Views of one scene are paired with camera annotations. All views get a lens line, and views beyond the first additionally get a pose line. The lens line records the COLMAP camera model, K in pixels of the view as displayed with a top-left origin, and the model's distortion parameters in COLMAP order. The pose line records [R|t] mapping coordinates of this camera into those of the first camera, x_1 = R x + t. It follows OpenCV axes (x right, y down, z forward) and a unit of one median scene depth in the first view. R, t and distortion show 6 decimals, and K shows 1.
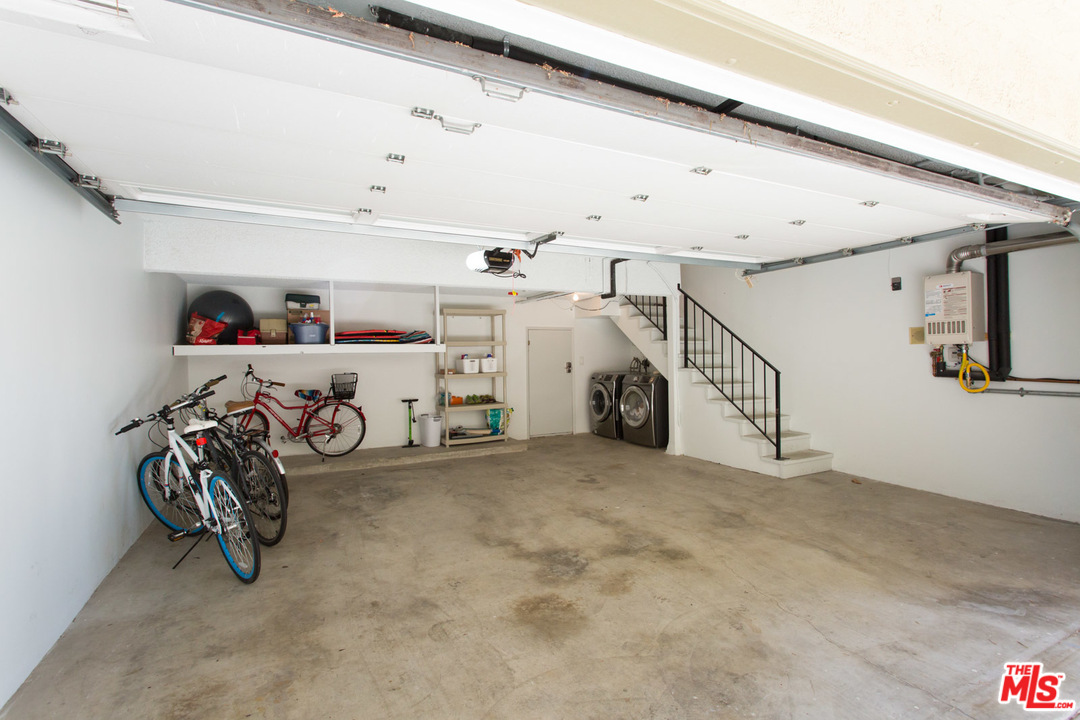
lens RADIAL K [[513.1, 0, 542.2], [0, 513.1, 356.1], [0, 0, 1]] dist [-0.007529, 0.005318]
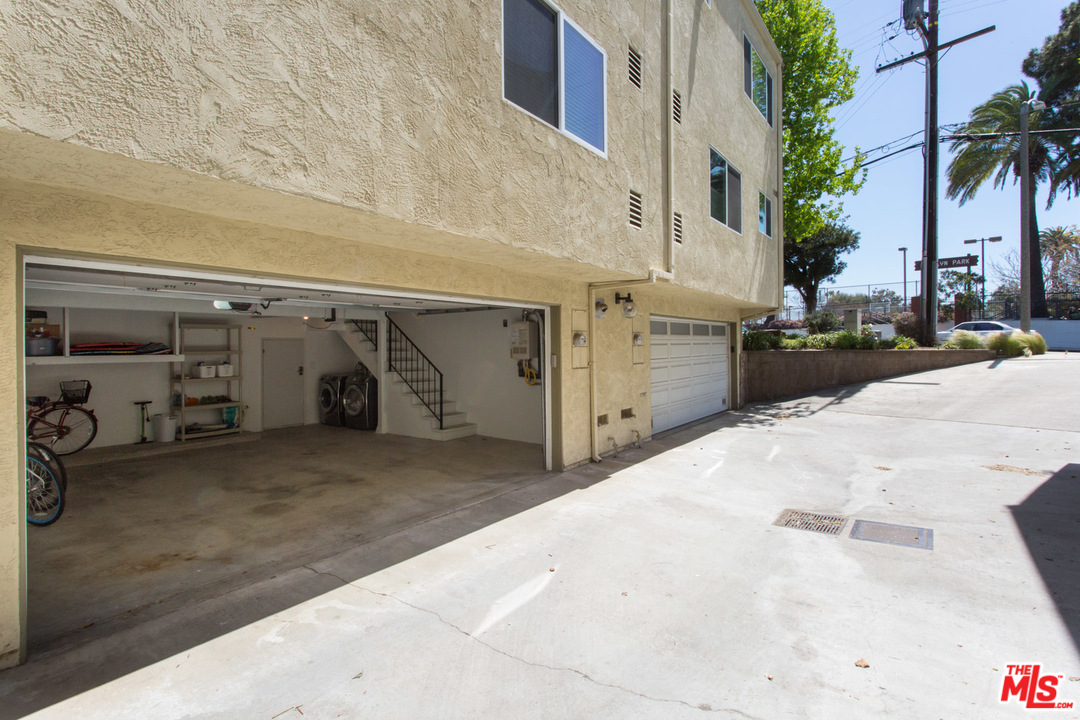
lens RADIAL K [[513.1, 0, 553.0], [0, 513.1, 345.9], [0, 0, 1]] dist [-0.007529, 0.005318]
pose [[0.883630, 0.009984, 0.468080, 0.014360], [-0.005427, 0.999924, -0.011081, -0.034779], [-0.468155, 0.007251, 0.883616, -0.470526]]
